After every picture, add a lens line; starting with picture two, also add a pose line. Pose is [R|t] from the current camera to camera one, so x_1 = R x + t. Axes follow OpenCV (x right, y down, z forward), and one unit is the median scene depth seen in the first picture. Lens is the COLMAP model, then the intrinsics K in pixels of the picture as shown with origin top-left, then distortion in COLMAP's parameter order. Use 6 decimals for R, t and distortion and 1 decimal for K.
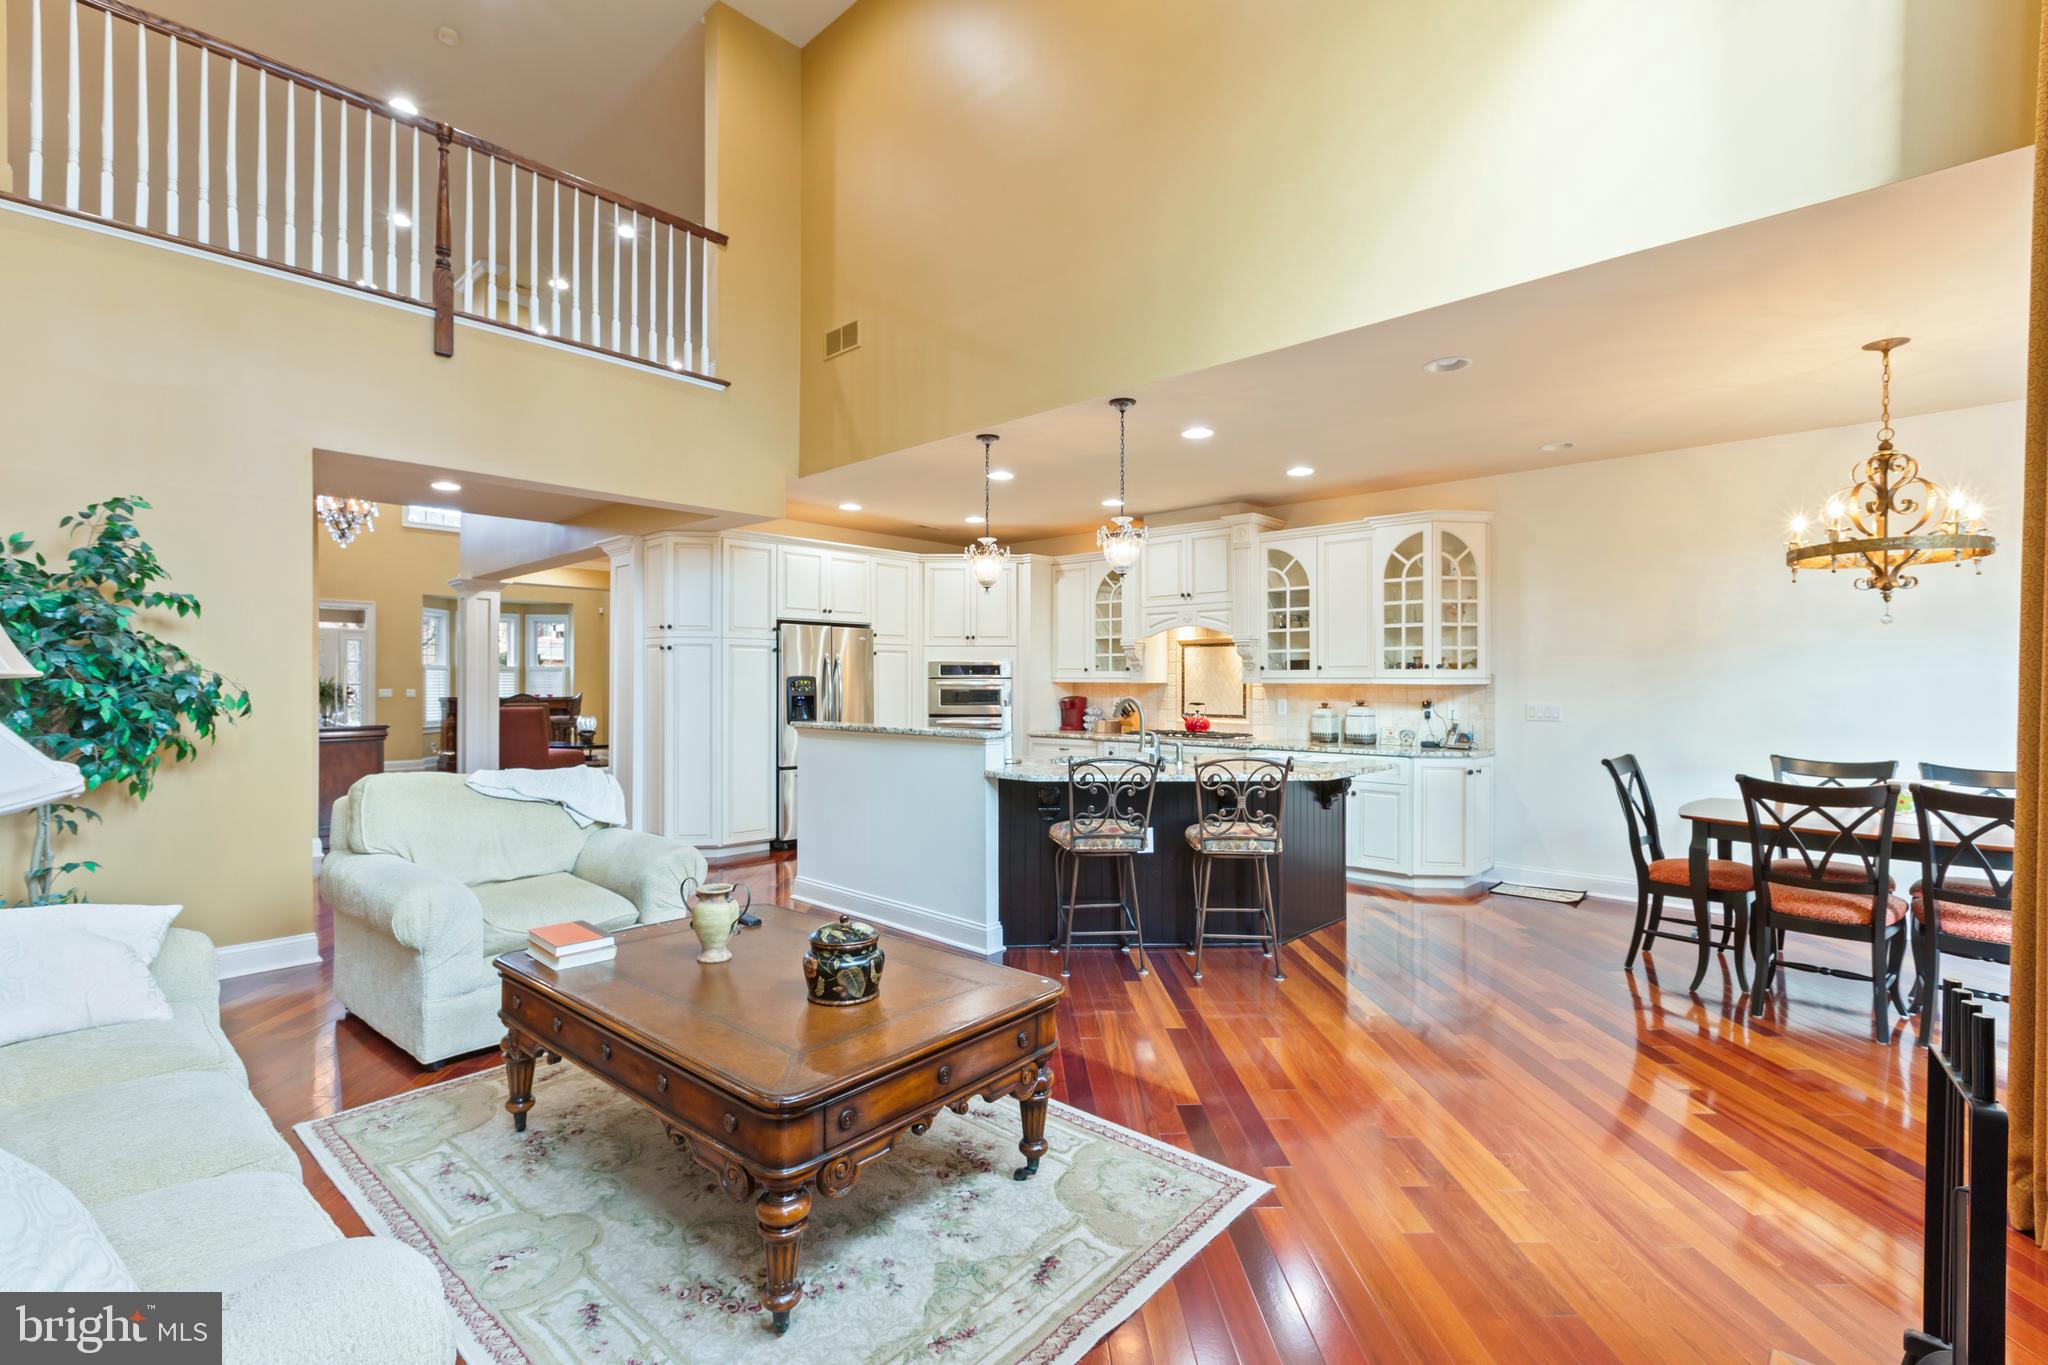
lens RADIAL K [[938.6, 0, 1026.8], [0, 938.6, 681.1], [0, 0, 1]] dist [-0.000082, 0.002474]
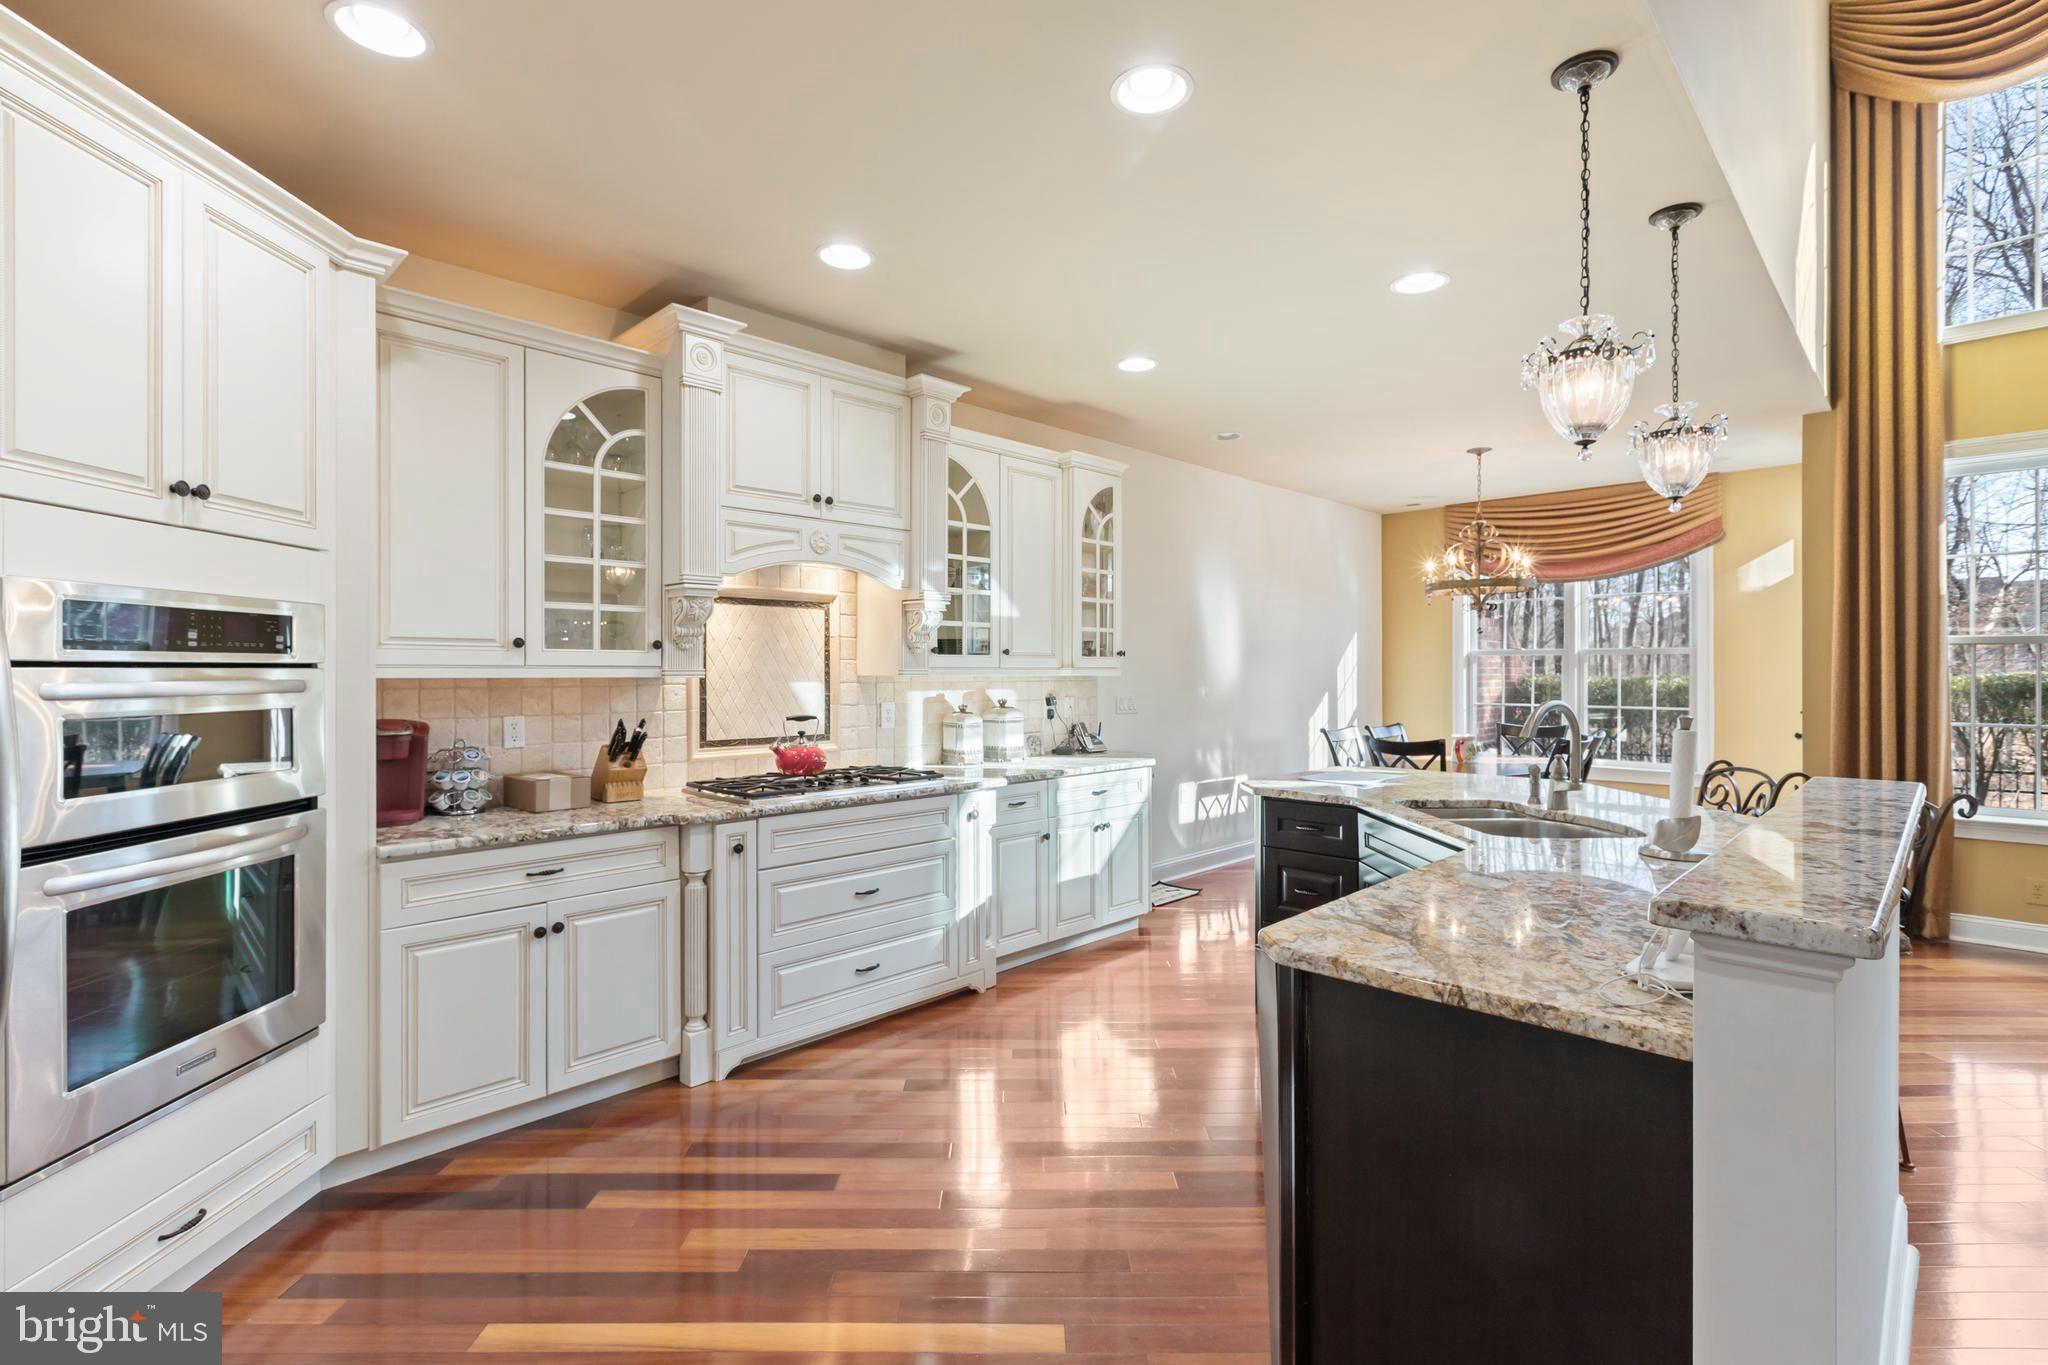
lens RADIAL K [[938.6, 0, 1037.7], [0, 938.6, 676.2], [0, 0, 1]] dist [-0.000082, 0.002474]
pose [[0.018773, -0.011432, 0.999758, -0.350902], [-0.002988, 0.999930, 0.011490, -0.005050], [-0.999819, -0.003203, 0.018737, 0.954927]]
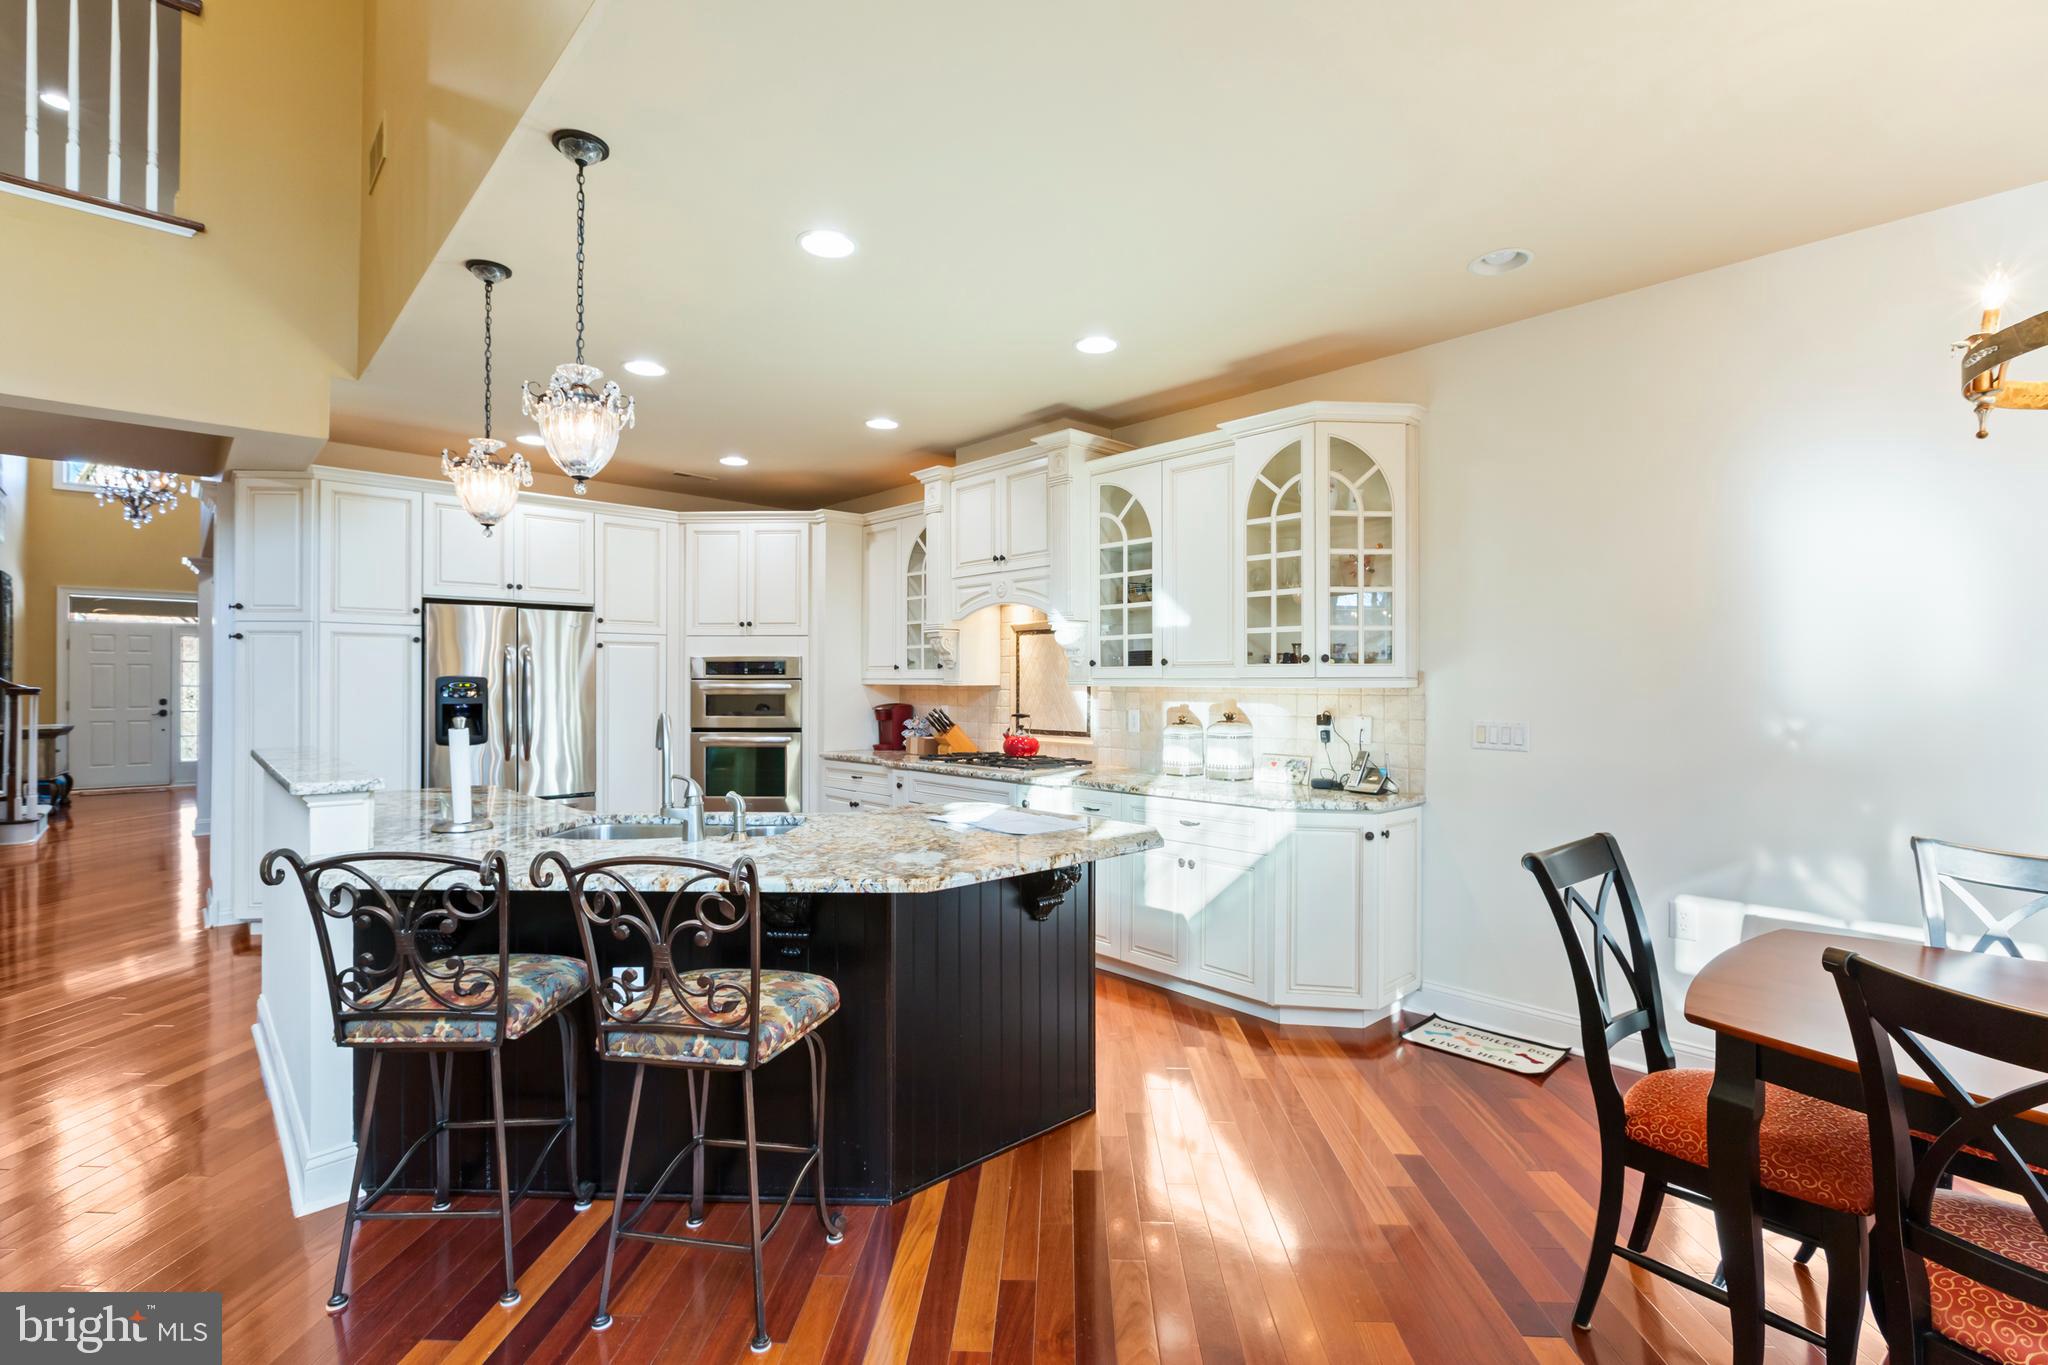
lens RADIAL K [[938.6, 0, 1032.0], [0, 938.6, 673.5], [0, 0, 1]] dist [-0.000082, 0.002474]
pose [[0.997355, -0.001381, -0.072677, 0.265041], [0.000726, 0.999959, -0.009034, -0.000729], [0.072687, 0.008957, 0.997315, 0.342644]]
